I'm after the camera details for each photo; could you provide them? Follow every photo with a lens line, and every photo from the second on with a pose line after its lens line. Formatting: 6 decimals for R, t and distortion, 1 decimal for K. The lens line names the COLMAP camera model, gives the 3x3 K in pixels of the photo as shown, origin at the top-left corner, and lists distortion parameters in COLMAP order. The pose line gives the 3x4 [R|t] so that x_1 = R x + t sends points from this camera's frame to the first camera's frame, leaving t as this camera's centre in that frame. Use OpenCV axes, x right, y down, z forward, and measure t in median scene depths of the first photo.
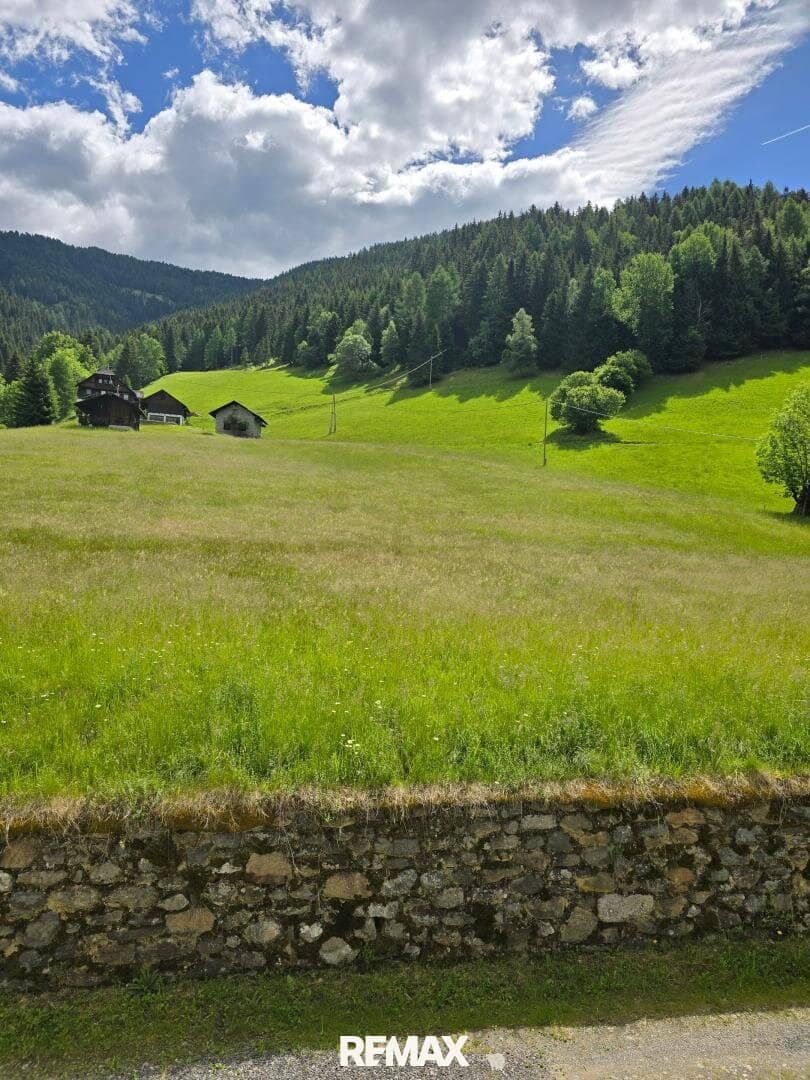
lens RADIAL K [[715.7, 0, 405.9], [0, 715.7, 552.3], [0, 0, 1]] dist [0.054577, -0.050055]
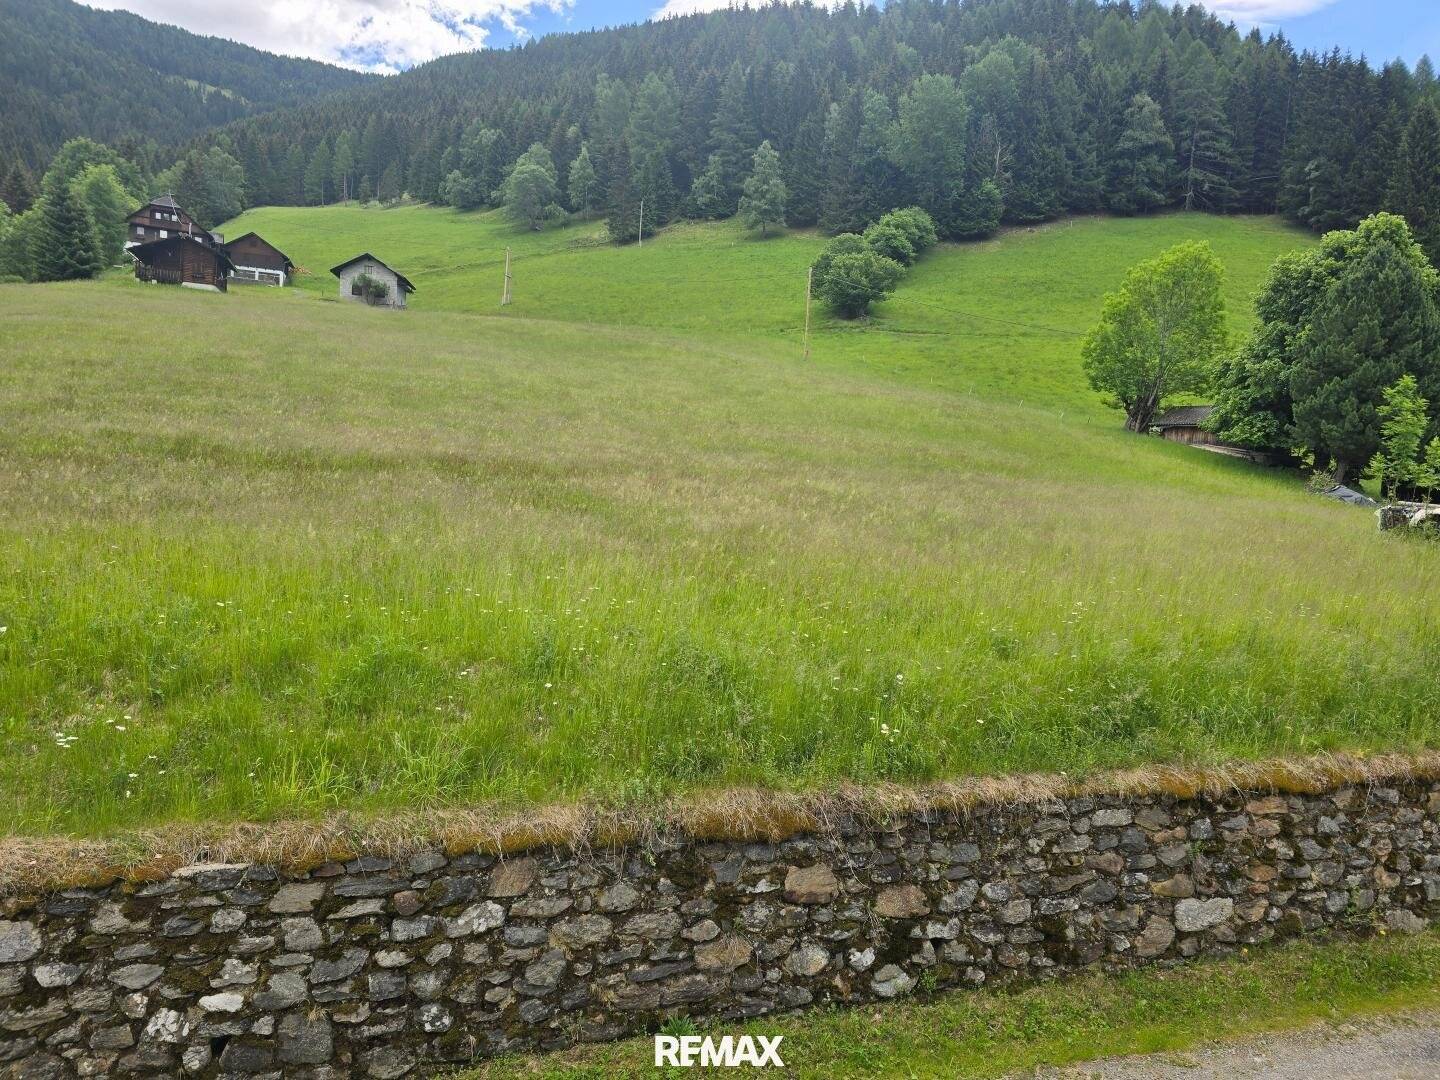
lens RADIAL K [[962.5, 0, 713.6], [0, 962.5, 546.1], [0, 0, 1]] dist [0.052662, -0.047984]
pose [[0.991777, 0.001367, 0.127968, -0.392773], [-0.011006, 0.997149, 0.074646, -0.010374], [-0.127501, -0.075440, 0.988965, -0.009094]]
